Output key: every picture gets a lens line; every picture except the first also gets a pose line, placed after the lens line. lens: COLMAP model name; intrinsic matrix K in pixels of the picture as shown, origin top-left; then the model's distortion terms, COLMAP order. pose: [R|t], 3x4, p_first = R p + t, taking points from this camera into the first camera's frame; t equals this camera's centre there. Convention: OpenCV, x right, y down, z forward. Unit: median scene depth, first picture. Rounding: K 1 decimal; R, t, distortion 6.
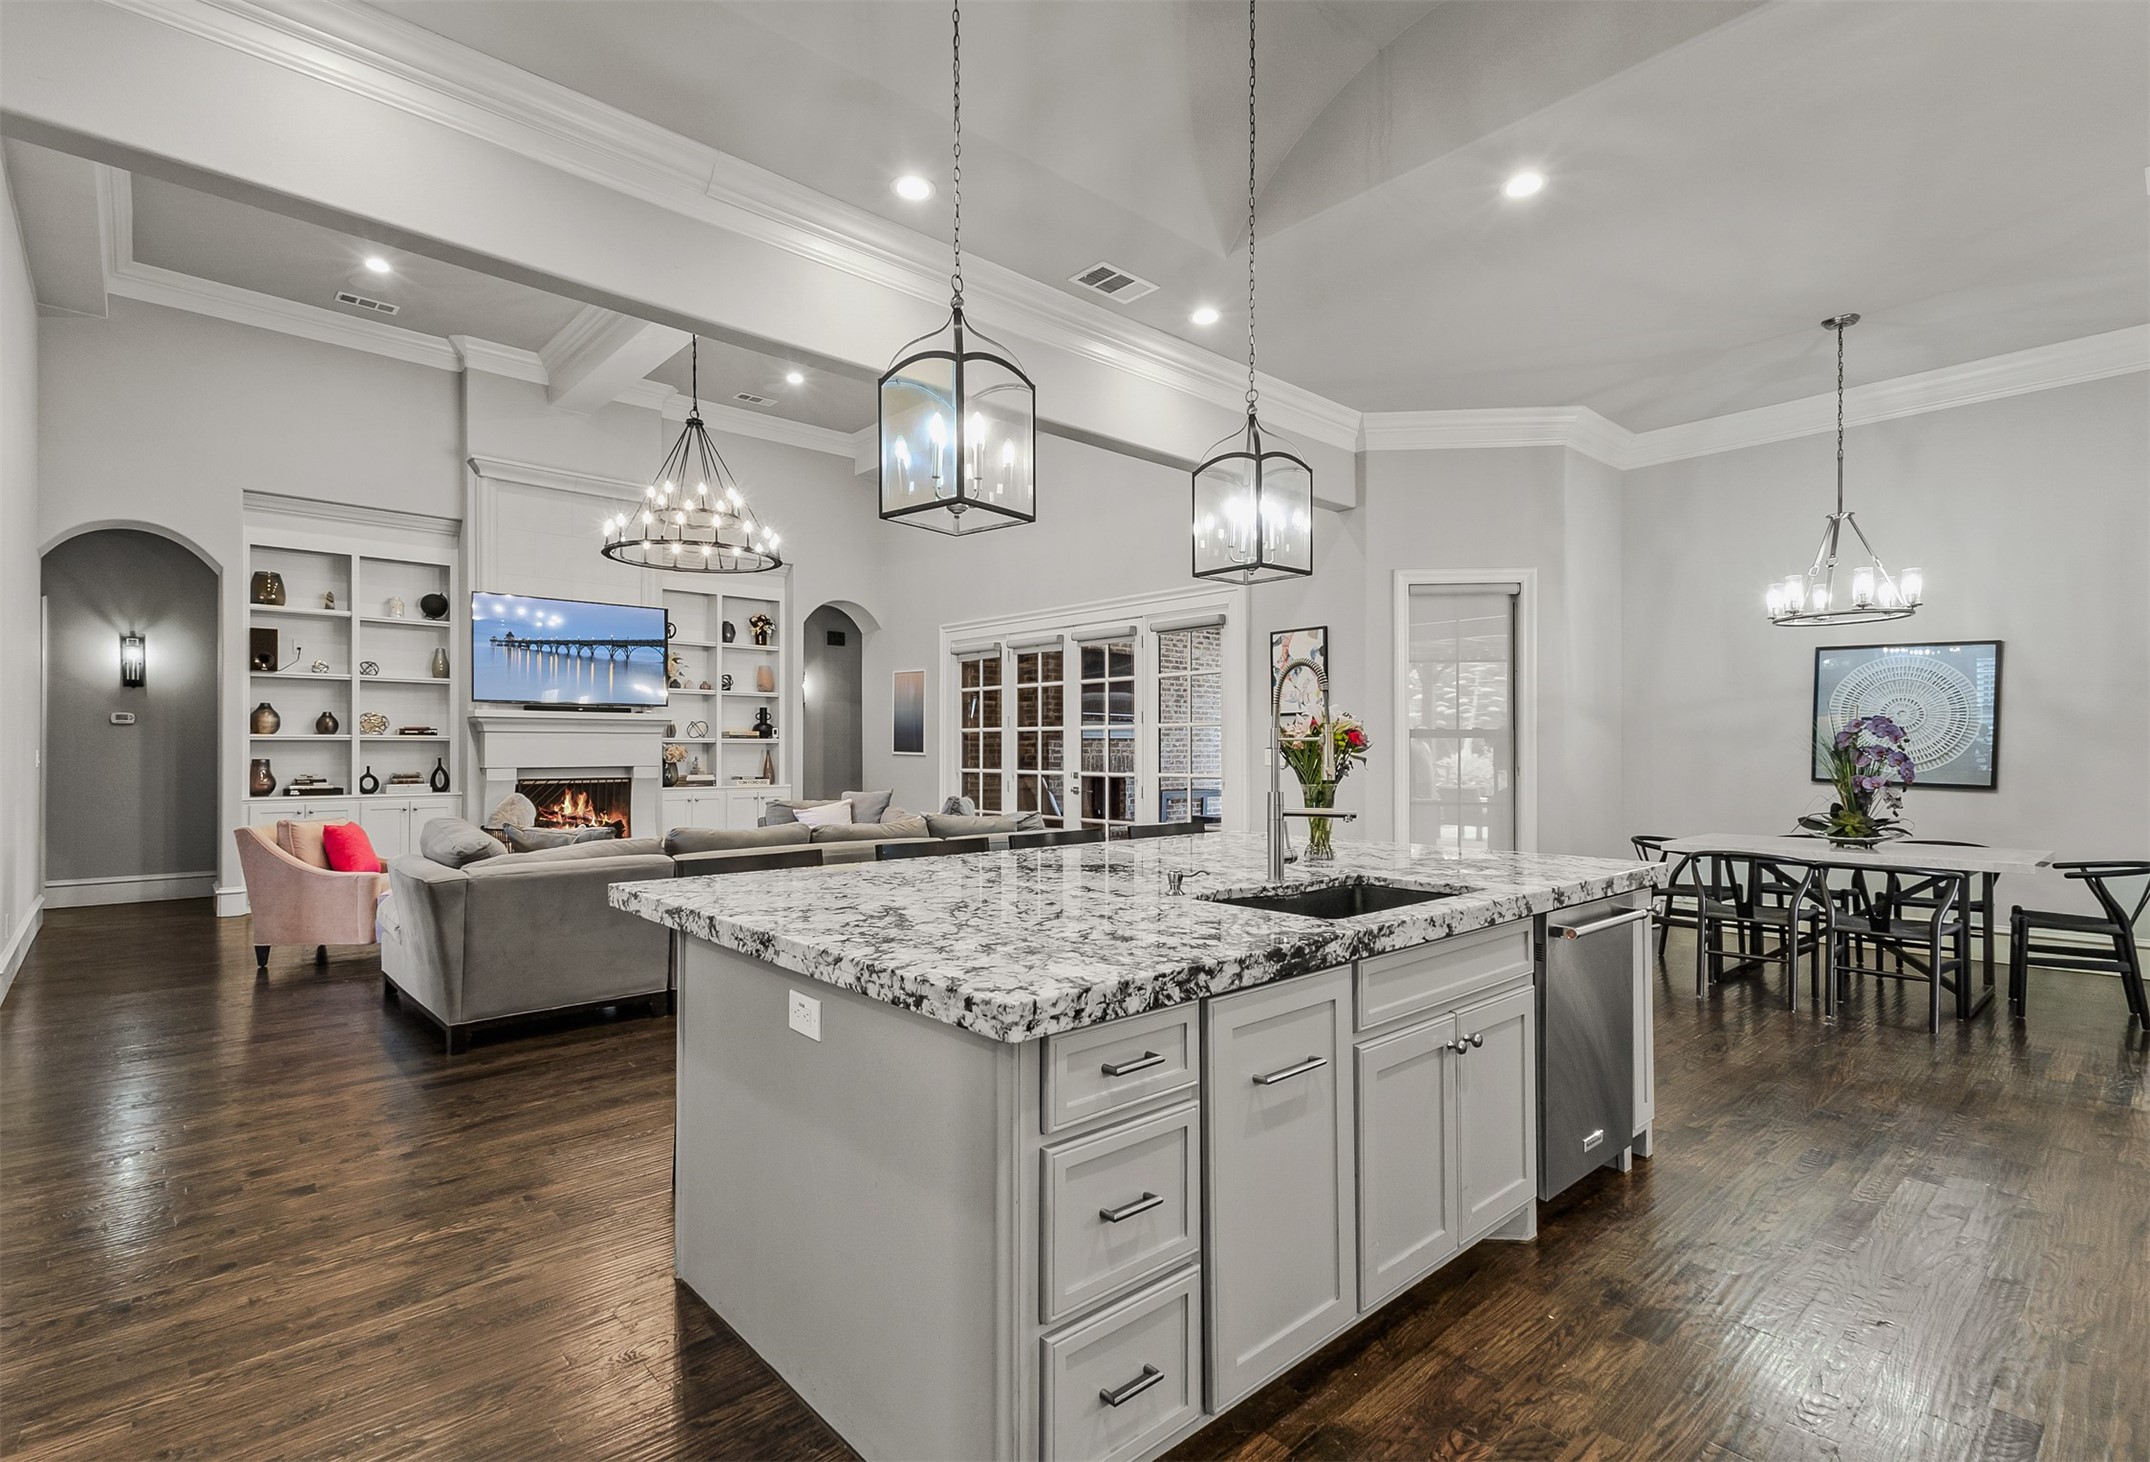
lens RADIAL K [[1064.3, 0, 1078.1], [0, 1064.3, 730.9], [0, 0, 1]] dist [-0.004382, -0.000424]
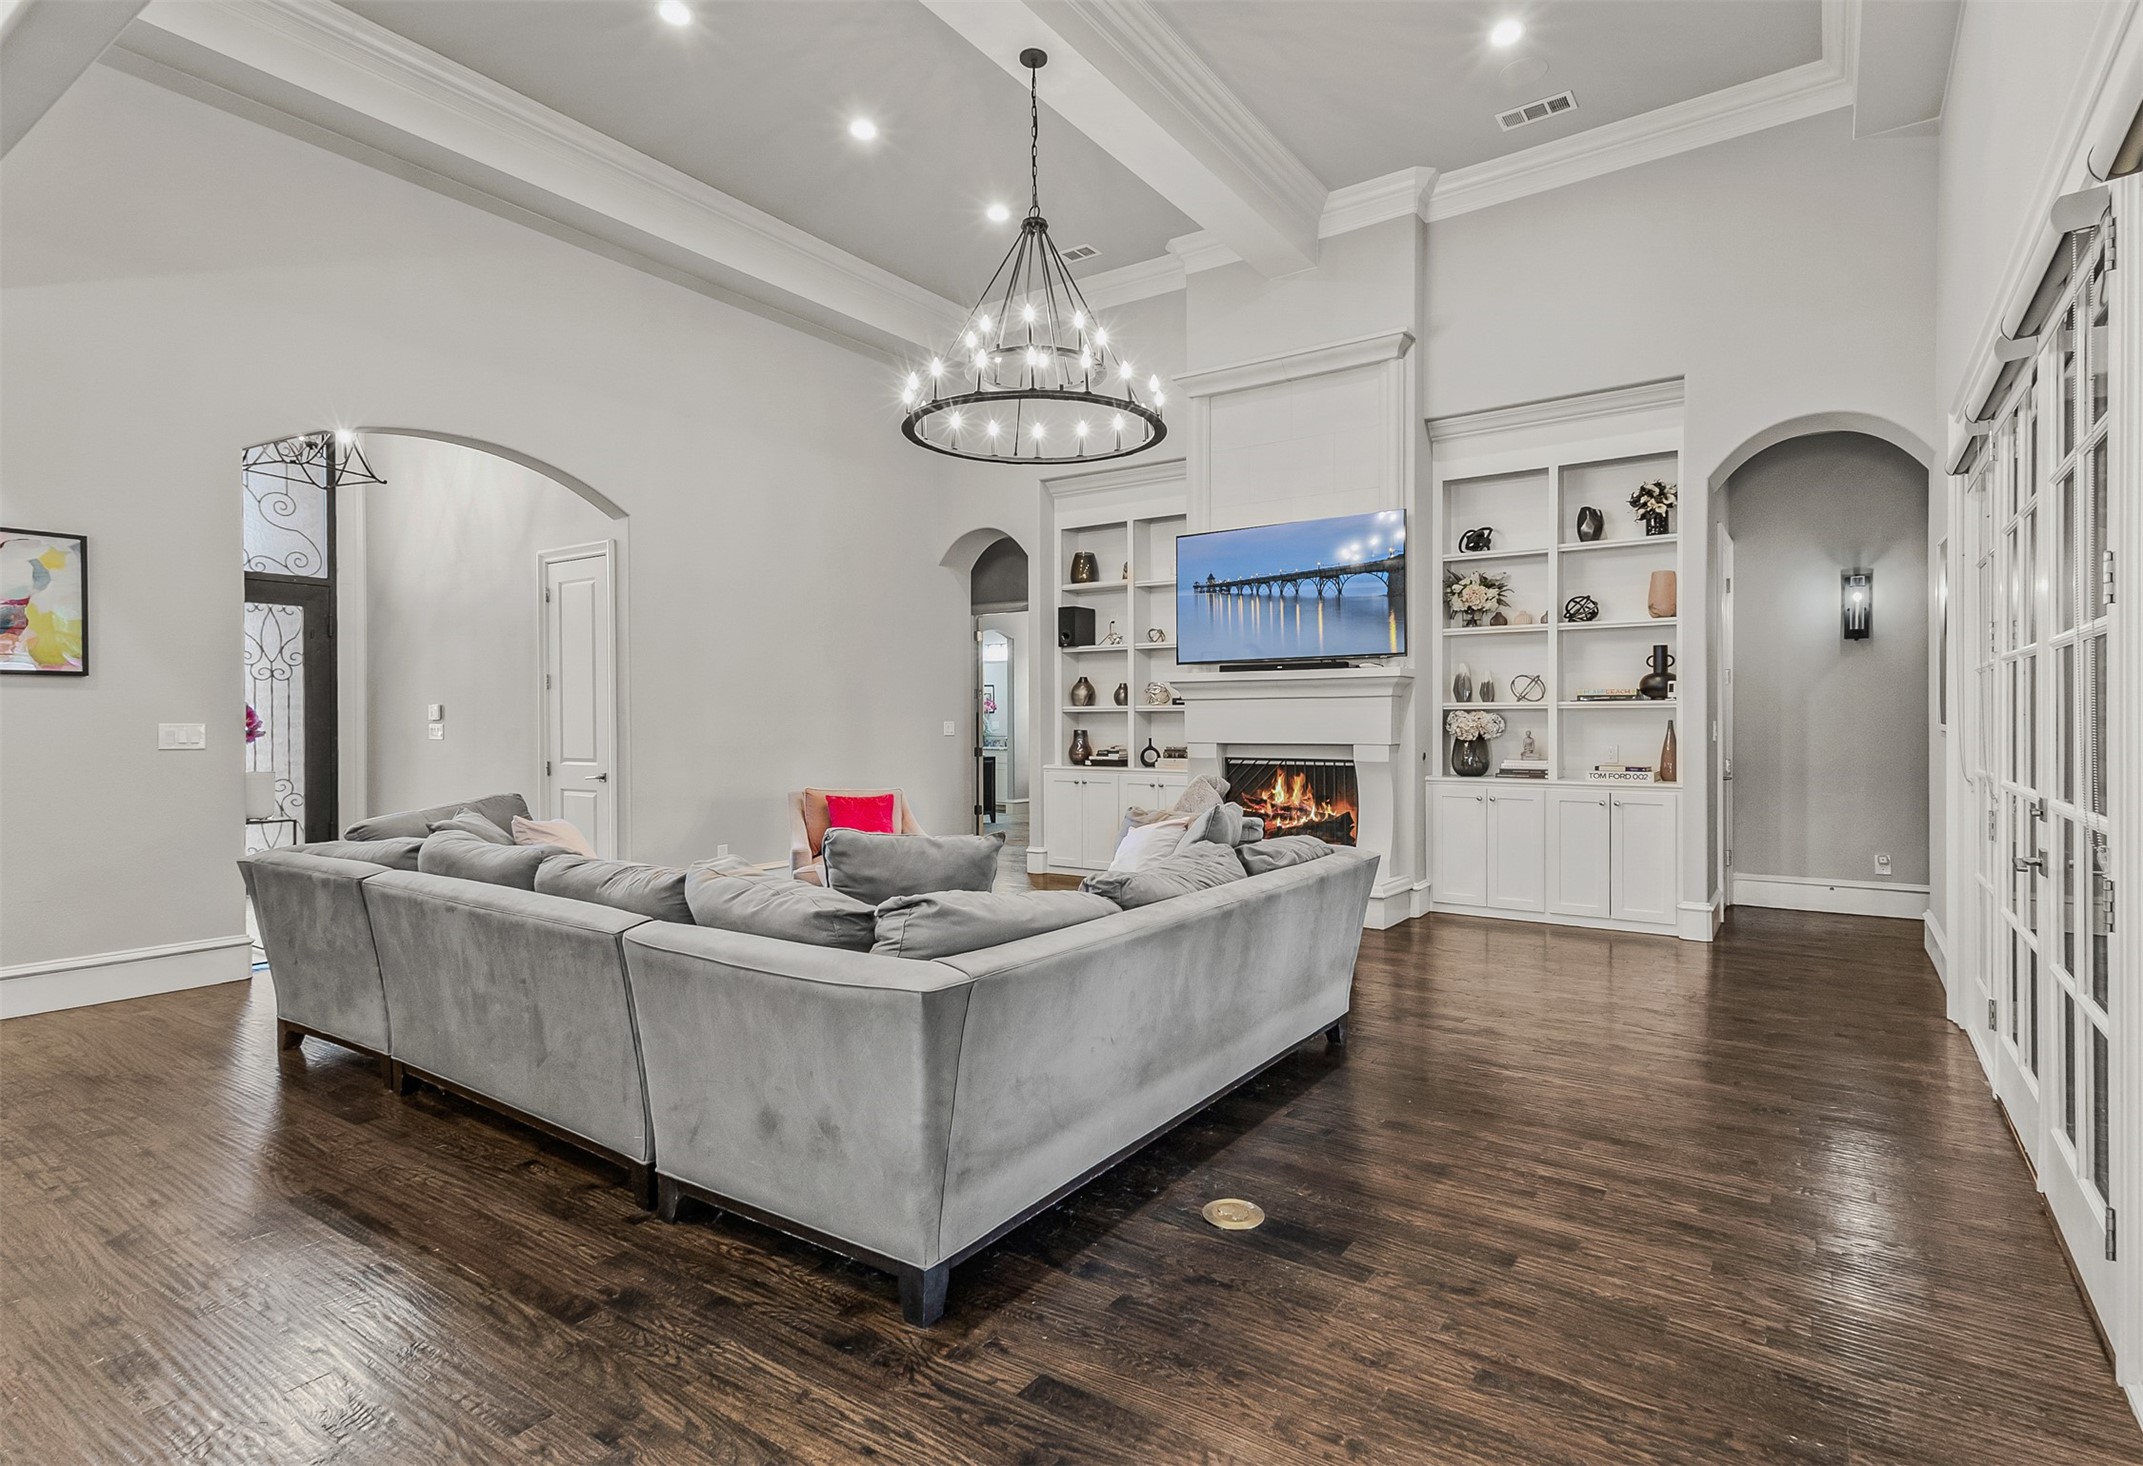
lens RADIAL K [[1060.8, 0, 1076.0], [0, 1060.8, 738.3], [0, 0, 1]] dist [-0.004382, -0.000424]
pose [[0.177083, 0.005449, -0.984181, 0.246086], [0.009358, 0.999930, 0.007220, 0.024580], [0.984151, -0.010488, 0.177020, 0.720715]]
